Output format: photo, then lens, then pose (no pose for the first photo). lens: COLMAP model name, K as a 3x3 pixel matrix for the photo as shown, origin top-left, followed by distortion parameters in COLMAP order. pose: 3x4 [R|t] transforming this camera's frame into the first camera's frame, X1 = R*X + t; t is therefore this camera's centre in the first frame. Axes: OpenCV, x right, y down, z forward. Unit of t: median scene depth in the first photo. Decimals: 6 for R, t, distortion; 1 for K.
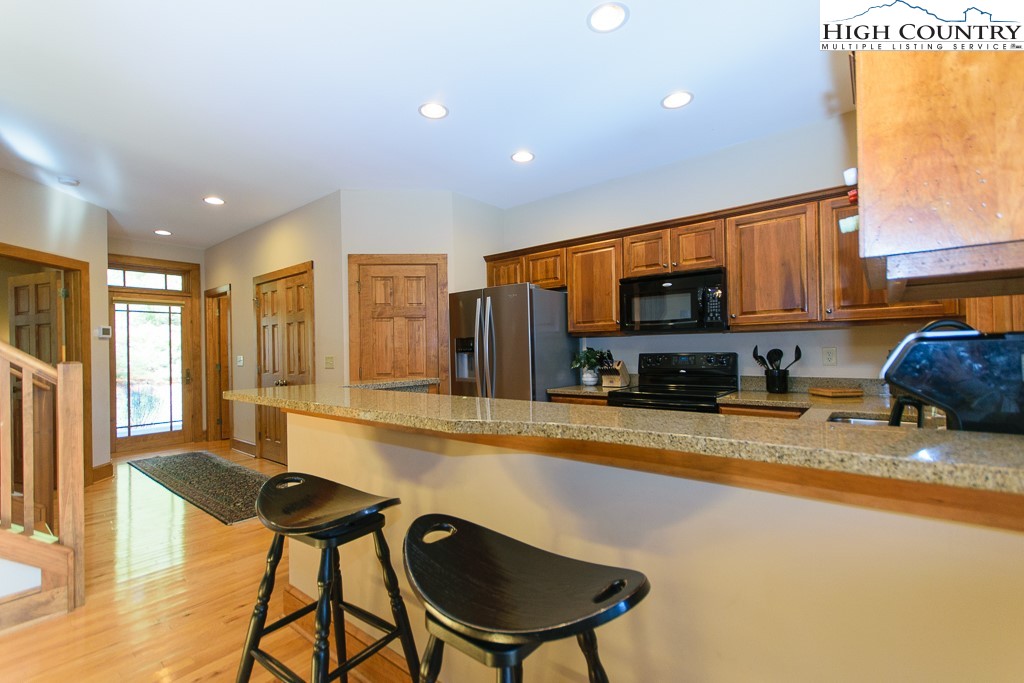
lens RADIAL K [[455.7, 0, 512.3], [0, 455.7, 344.8], [0, 0, 1]] dist [0.005468, 0.000663]
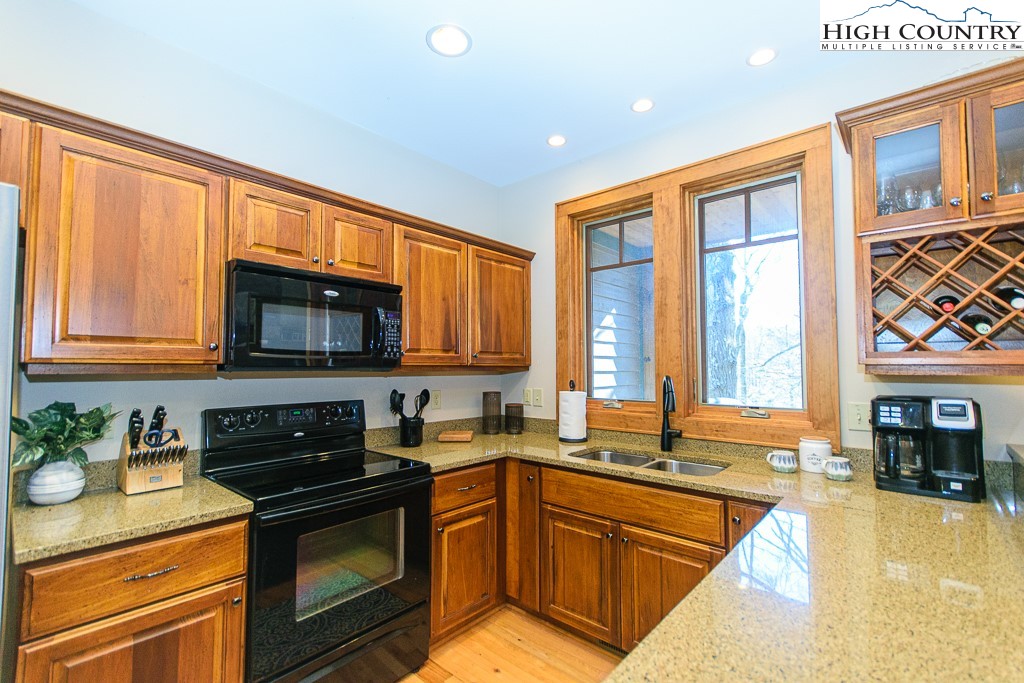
lens RADIAL K [[455.7, 0, 511.2], [0, 455.7, 346.6], [0, 0, 1]] dist [0.005468, 0.000663]
pose [[0.040581, 0.065624, 0.997019, -0.246967], [-0.011031, 0.997809, -0.065227, -0.023208], [-0.999115, -0.008351, 0.041216, 0.718936]]
